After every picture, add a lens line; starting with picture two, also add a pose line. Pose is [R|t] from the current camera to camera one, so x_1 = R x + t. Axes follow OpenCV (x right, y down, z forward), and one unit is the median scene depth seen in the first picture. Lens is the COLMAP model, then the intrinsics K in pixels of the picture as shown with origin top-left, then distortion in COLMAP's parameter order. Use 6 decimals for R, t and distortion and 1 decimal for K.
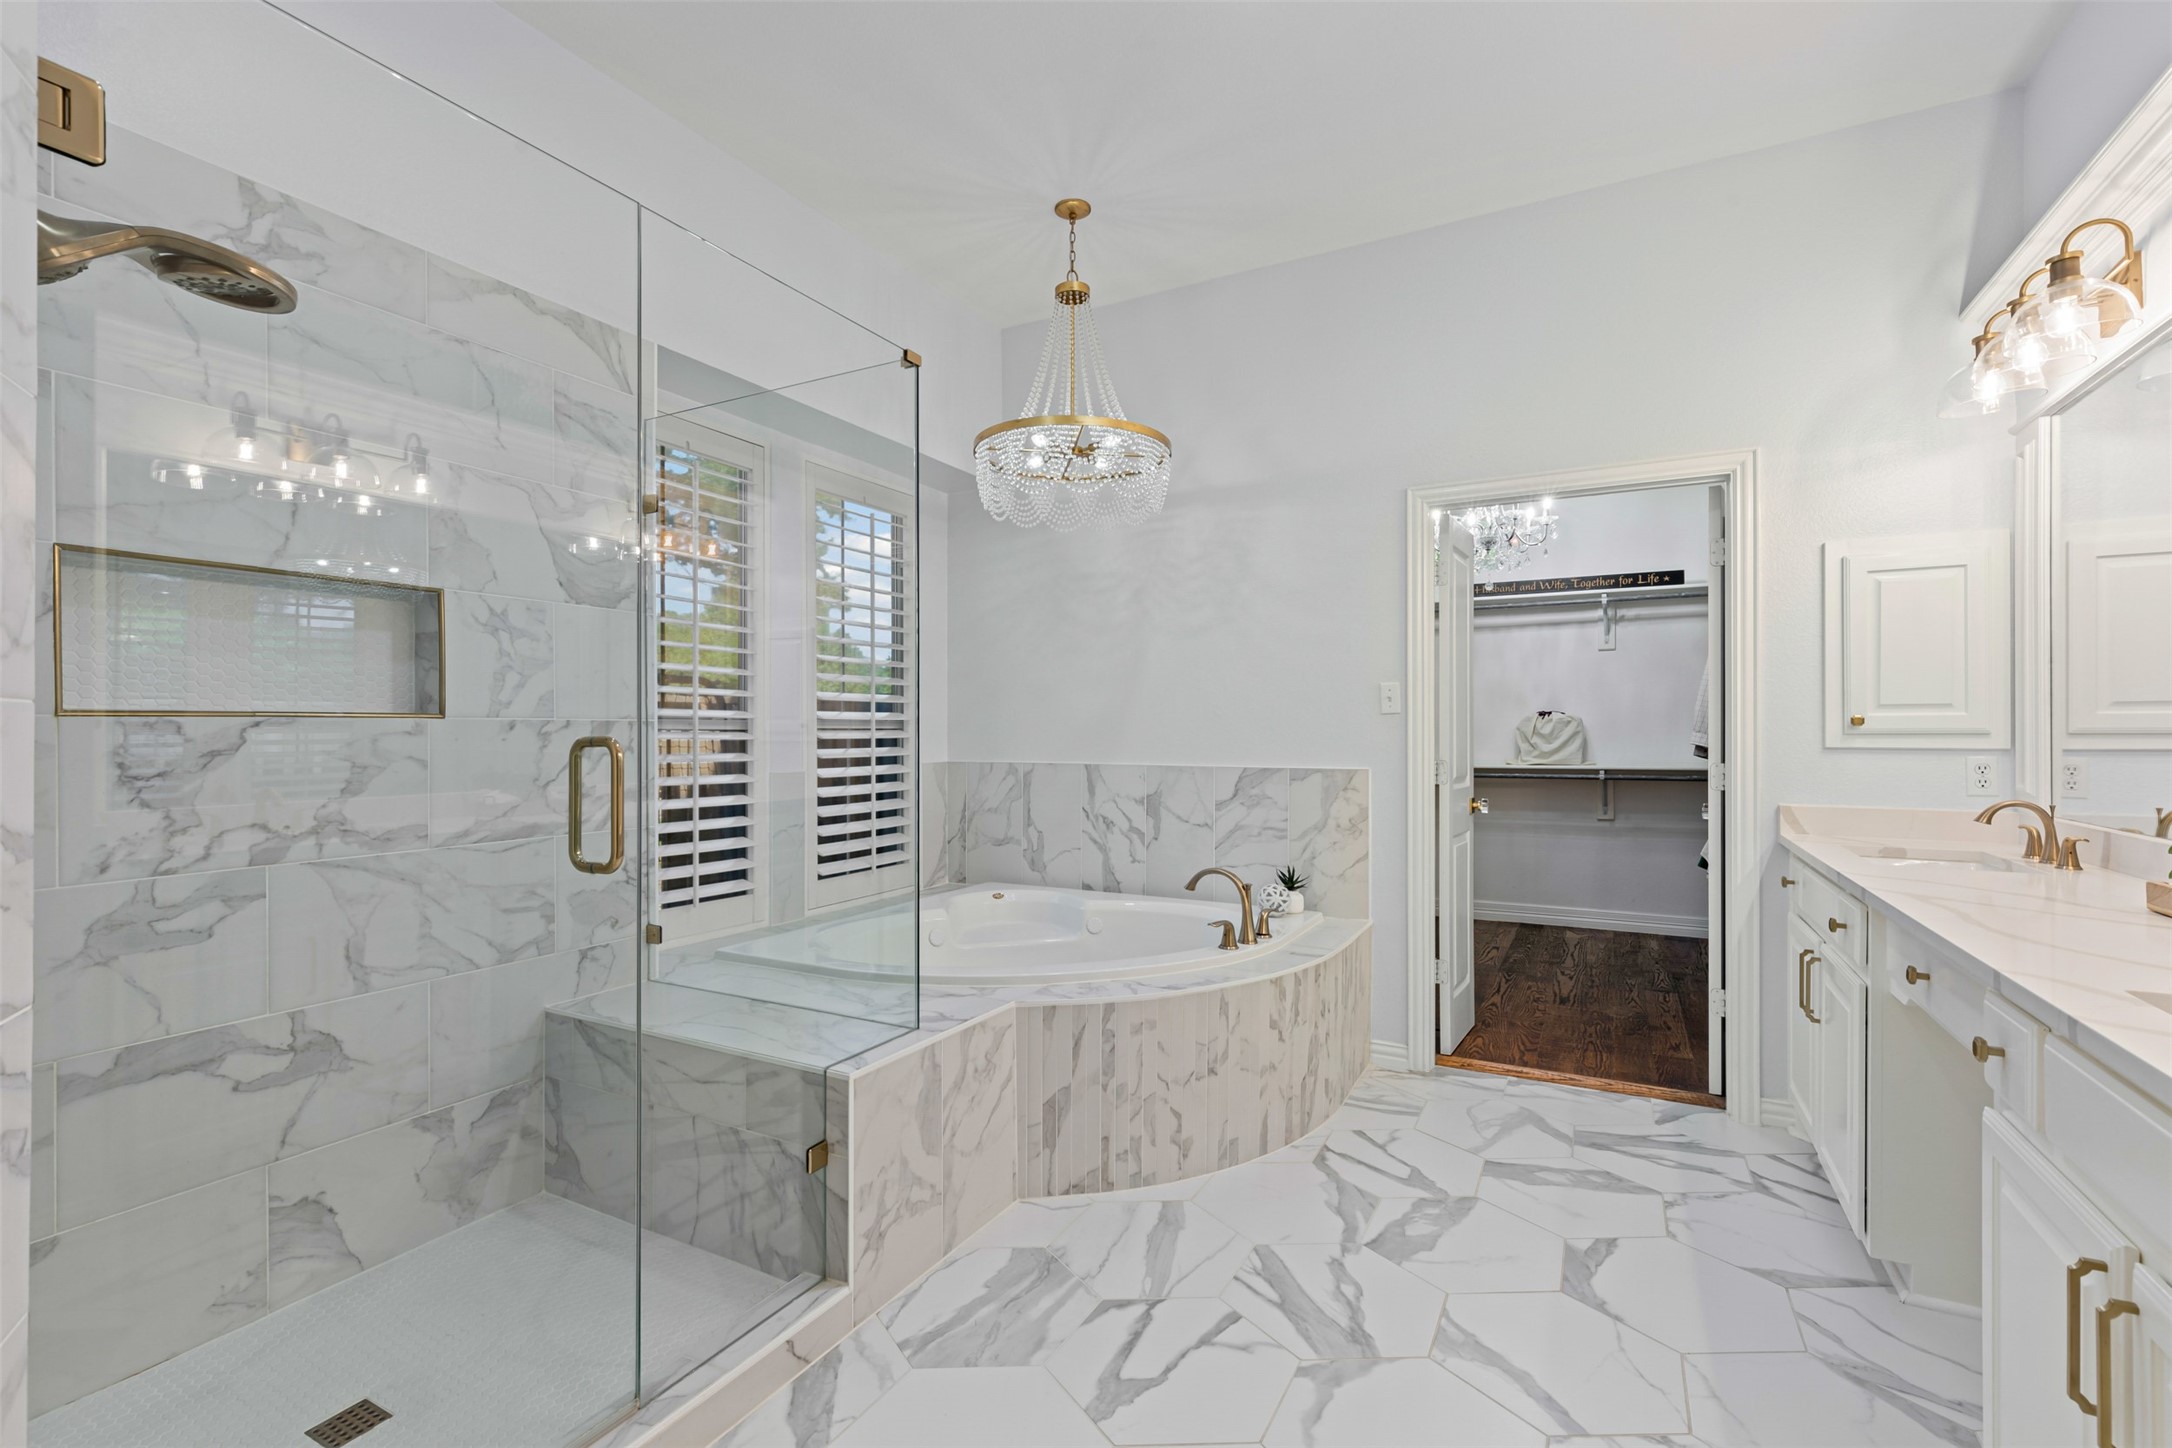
lens RADIAL K [[983.5, 0, 1086.2], [0, 983.5, 740.2], [0, 0, 1]] dist [0.001566, 0.000127]
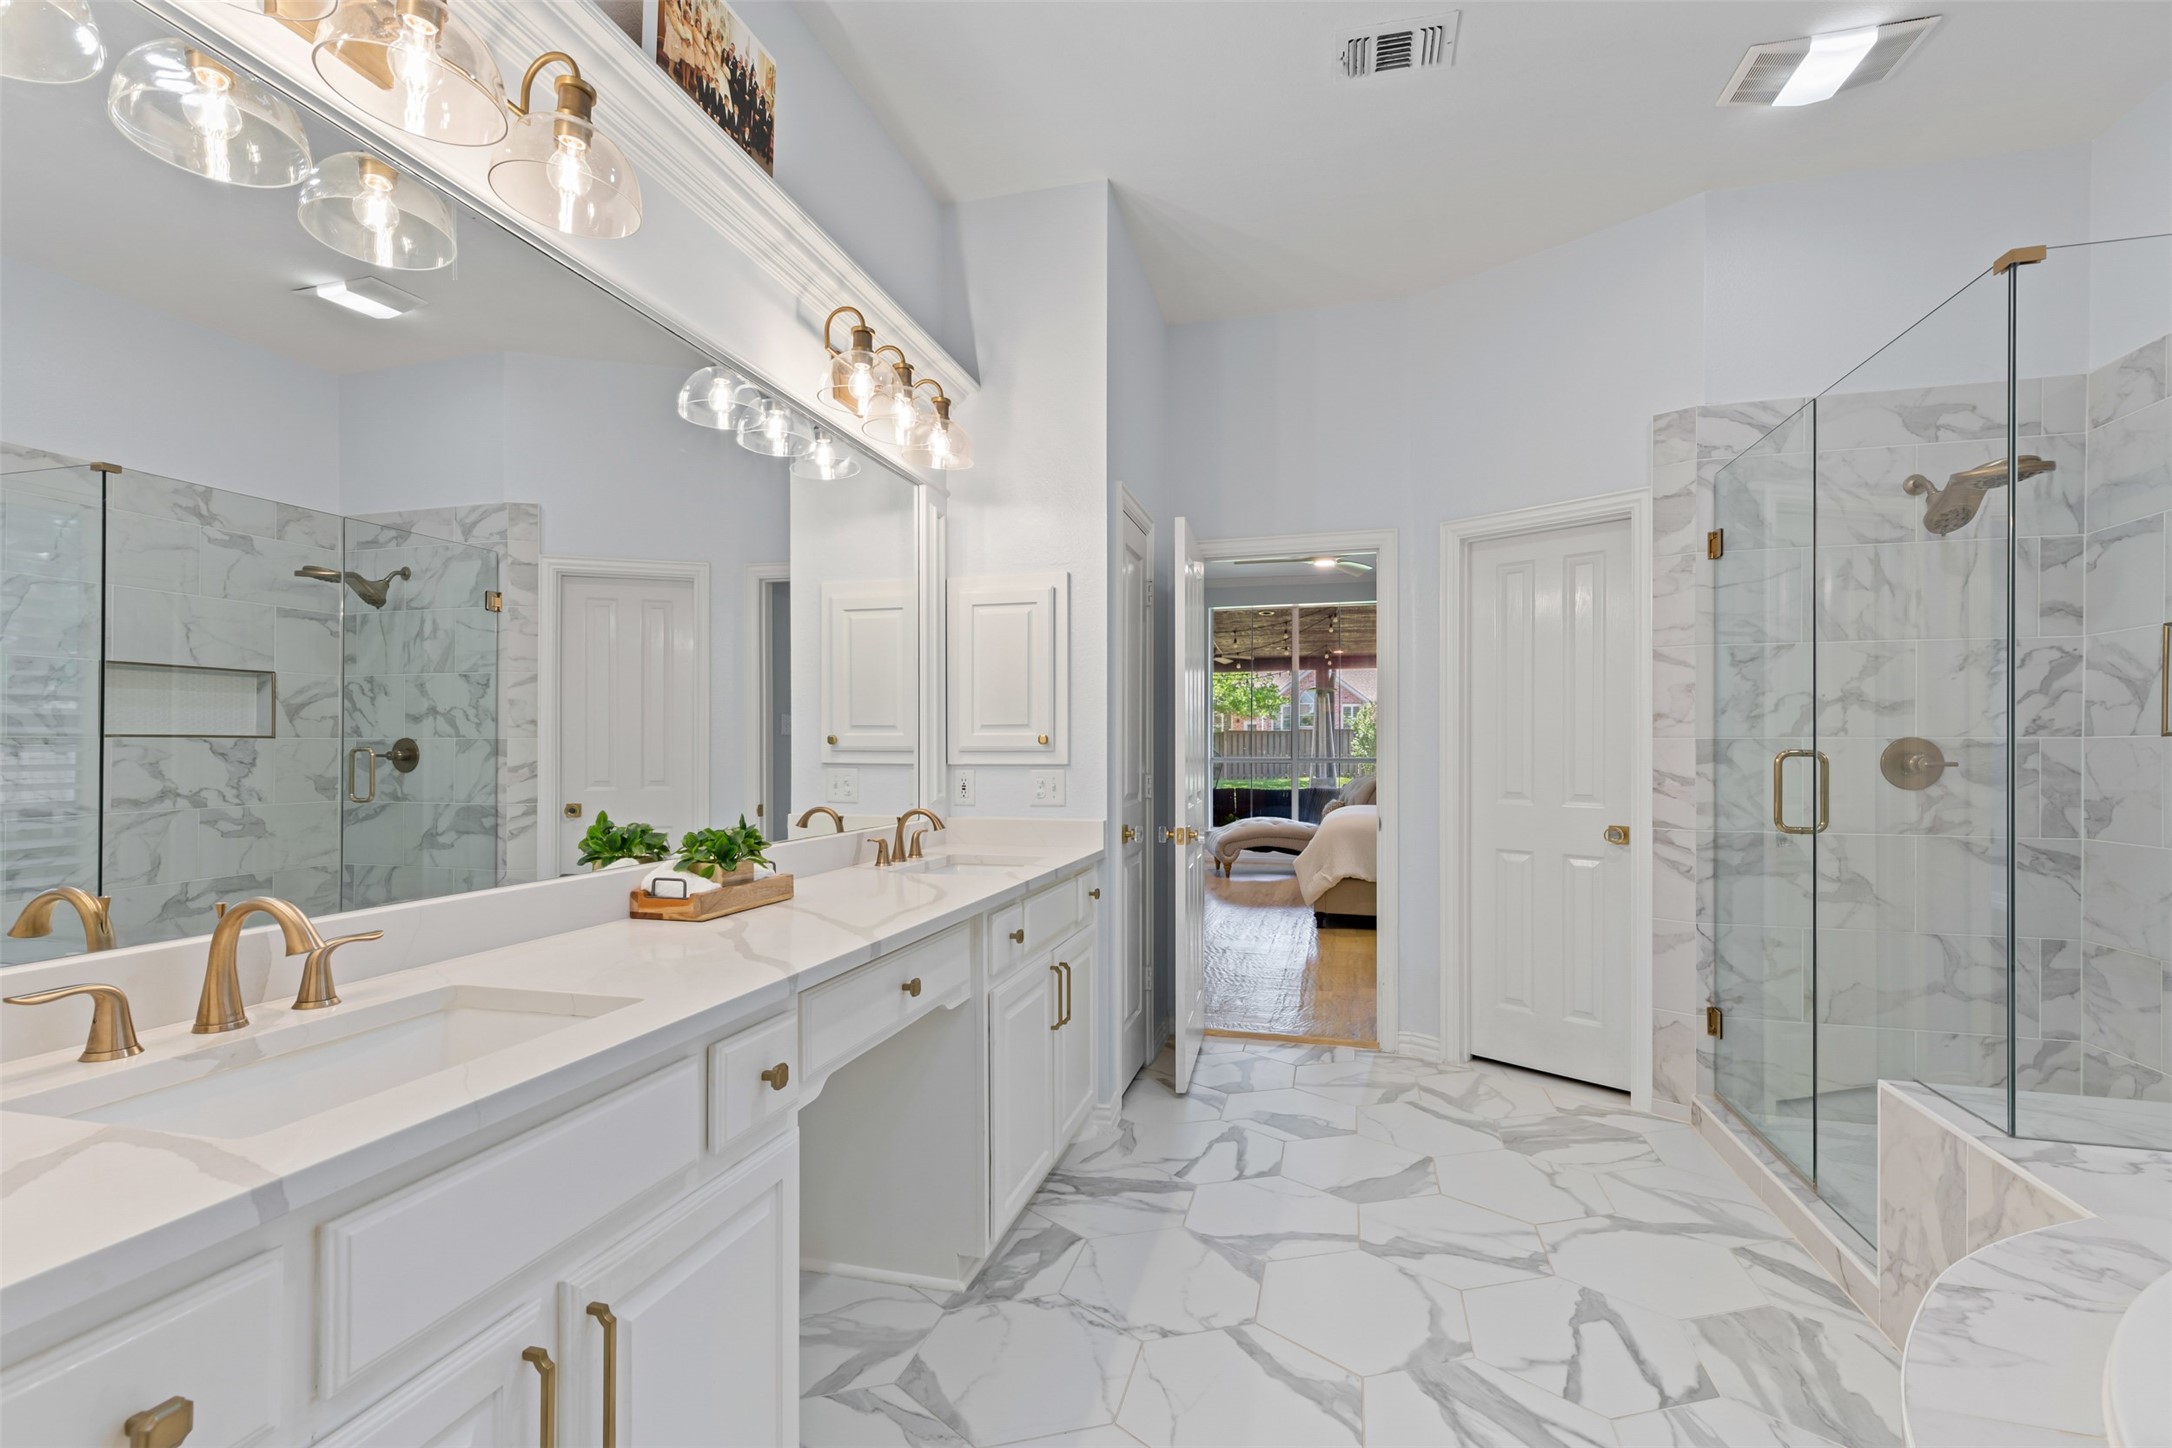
lens RADIAL K [[983.5, 0, 1084.6], [0, 983.5, 733.8], [0, 0, 1]] dist [0.001566, 0.000127]
pose [[-0.975055, -0.001425, -0.221960, 0.816383], [0.001624, 0.999907, -0.013553, -0.010837], [0.221959, -0.013576, -0.974962, 1.855151]]
